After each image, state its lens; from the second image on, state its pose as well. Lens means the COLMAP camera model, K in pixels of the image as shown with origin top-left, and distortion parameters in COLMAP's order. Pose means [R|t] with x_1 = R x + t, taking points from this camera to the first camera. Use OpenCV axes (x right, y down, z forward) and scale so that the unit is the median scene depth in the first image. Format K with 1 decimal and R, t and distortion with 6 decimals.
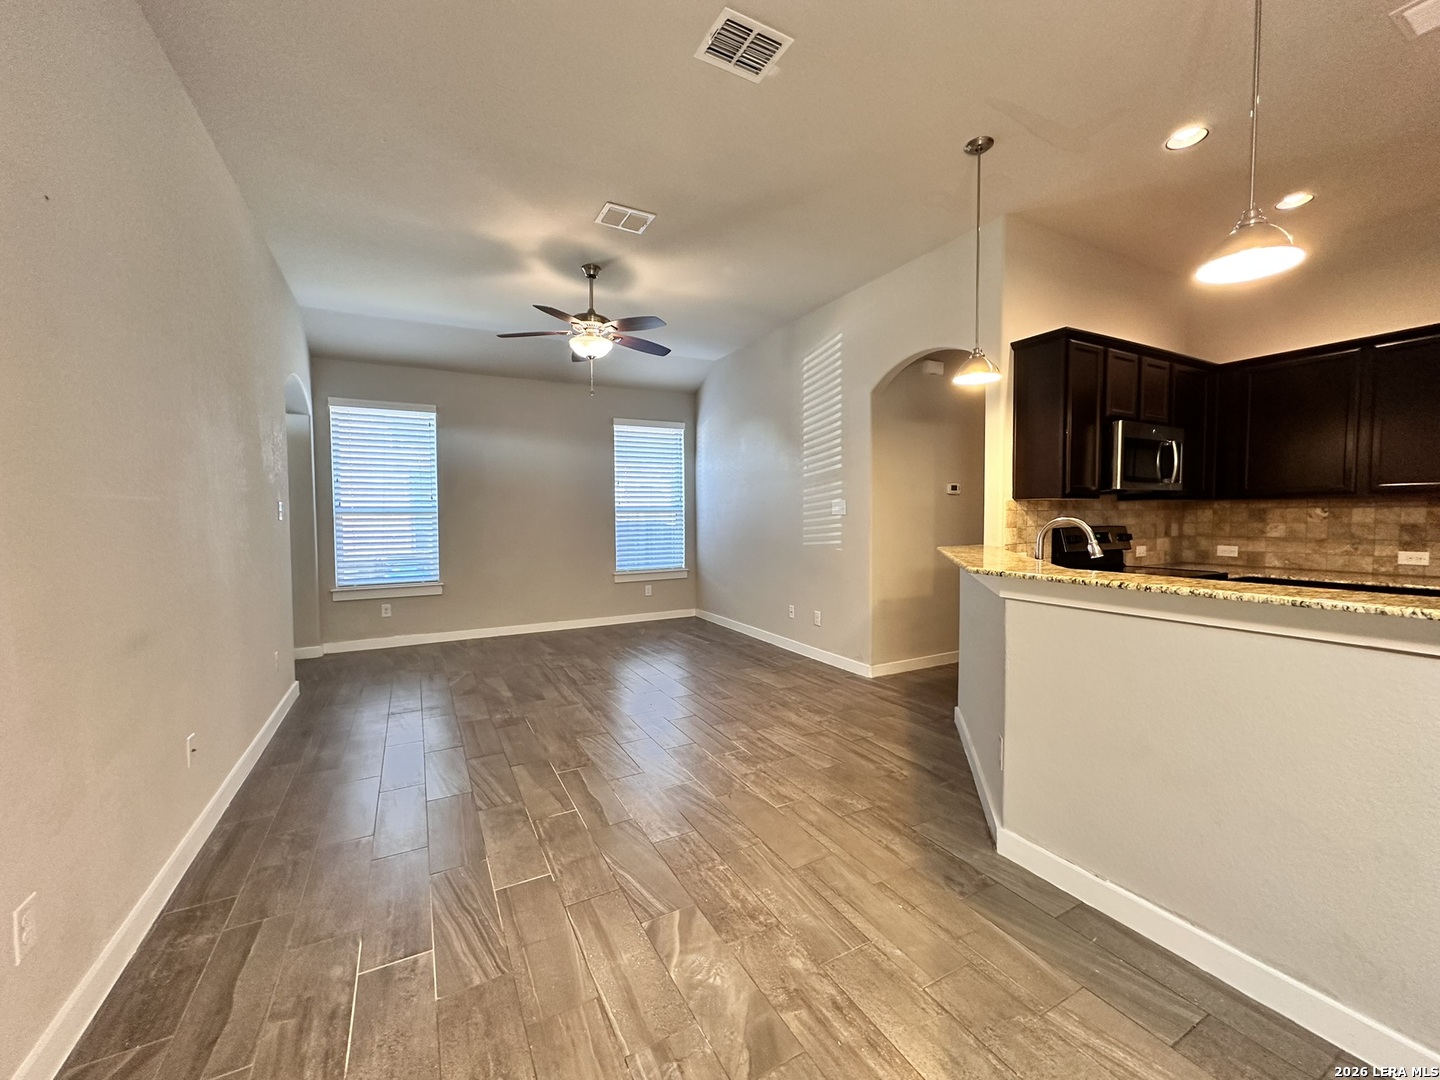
lens RADIAL K [[574.5, 0, 720.2], [0, 574.5, 541.8], [0, 0, 1]] dist [-0.002211, 0.000676]
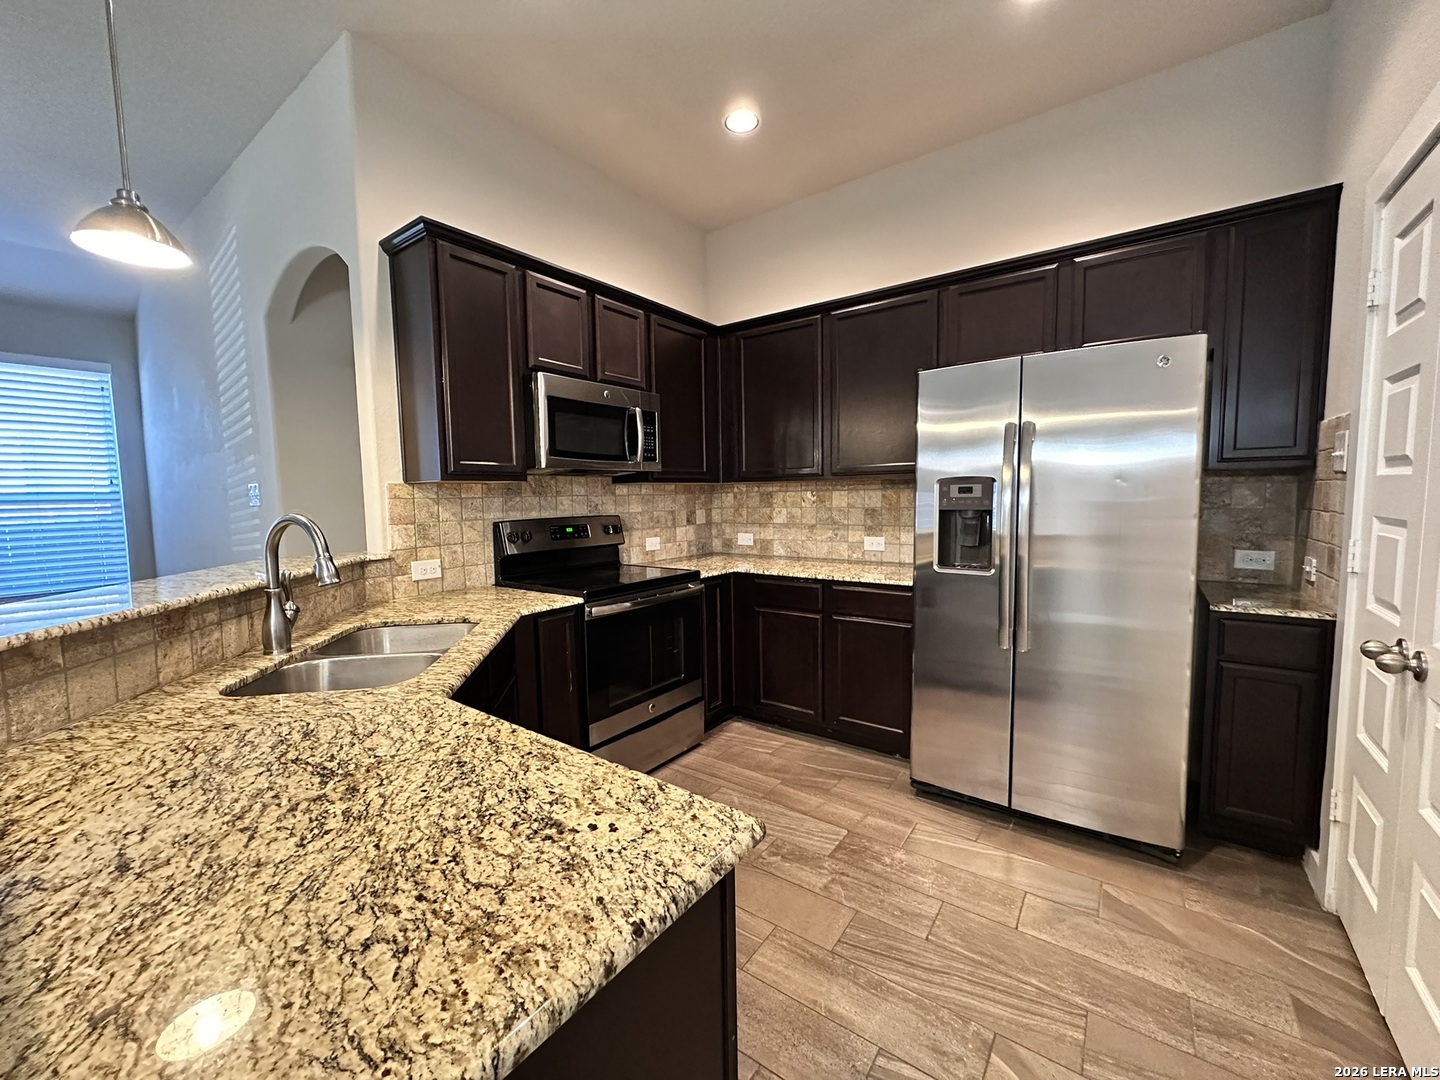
lens RADIAL K [[574.5, 0, 716.9], [0, 574.5, 536.2], [0, 0, 1]] dist [-0.002211, 0.000676]
pose [[0.905895, -0.040062, 0.421604, 0.539692], [0.031798, 0.999140, 0.026617, -0.016537], [-0.422307, -0.010706, 0.906389, 0.229811]]
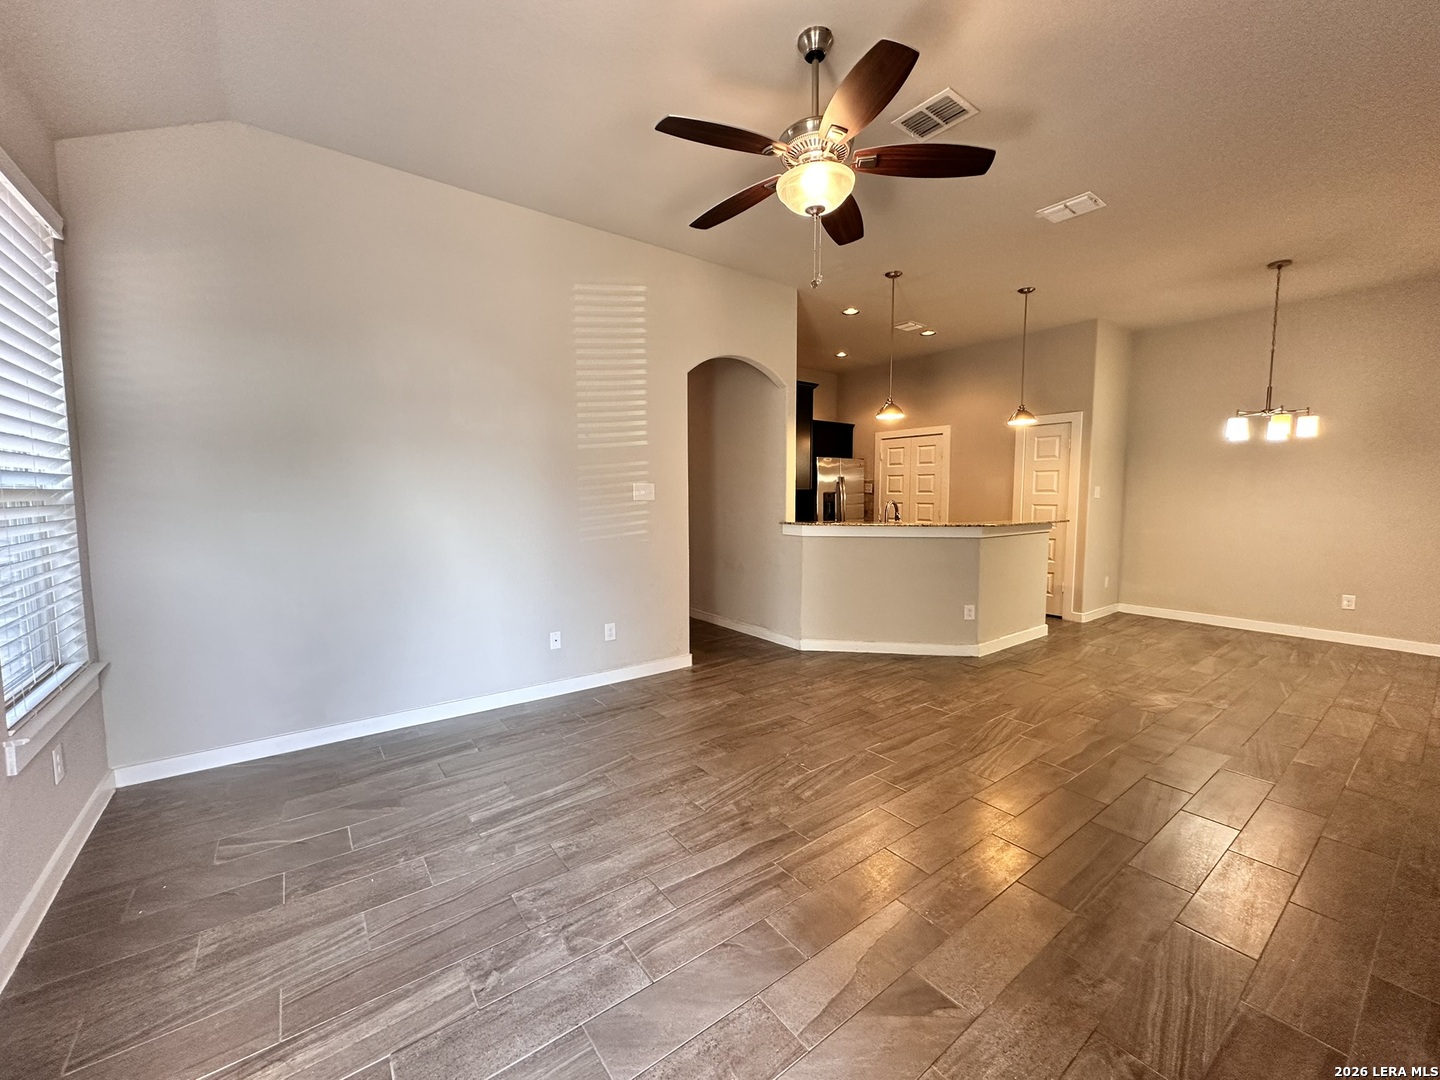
lens RADIAL K [[574.5, 0, 719.3], [0, 574.5, 539.9], [0, 0, 1]] dist [-0.002211, 0.000676]
pose [[-0.148762, -0.072863, 0.986185, -0.870957], [0.048709, 0.995531, 0.080901, -0.068270], [-0.987673, 0.060071, -0.144549, 1.343081]]
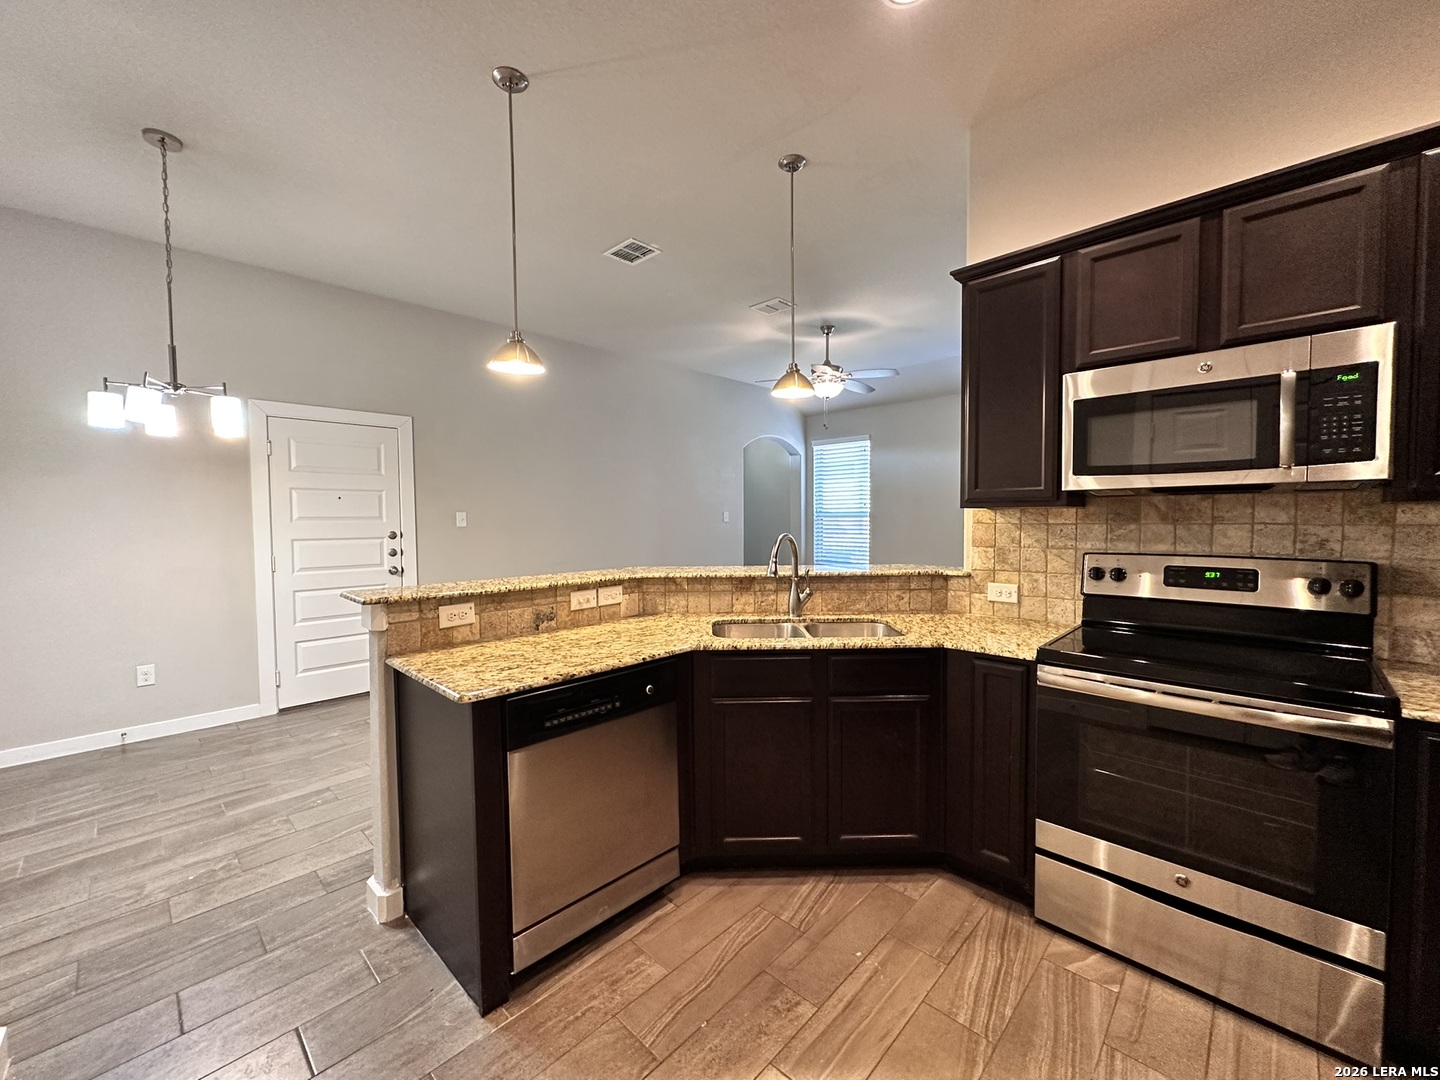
lens RADIAL K [[574.5, 0, 720.3], [0, 574.5, 539.6], [0, 0, 1]] dist [-0.002211, 0.000676]
pose [[0.300988, 0.044246, -0.952601, 1.067224], [-0.038710, 0.998667, 0.034155, -0.044511], [0.952842, 0.026595, 0.302299, 0.447914]]
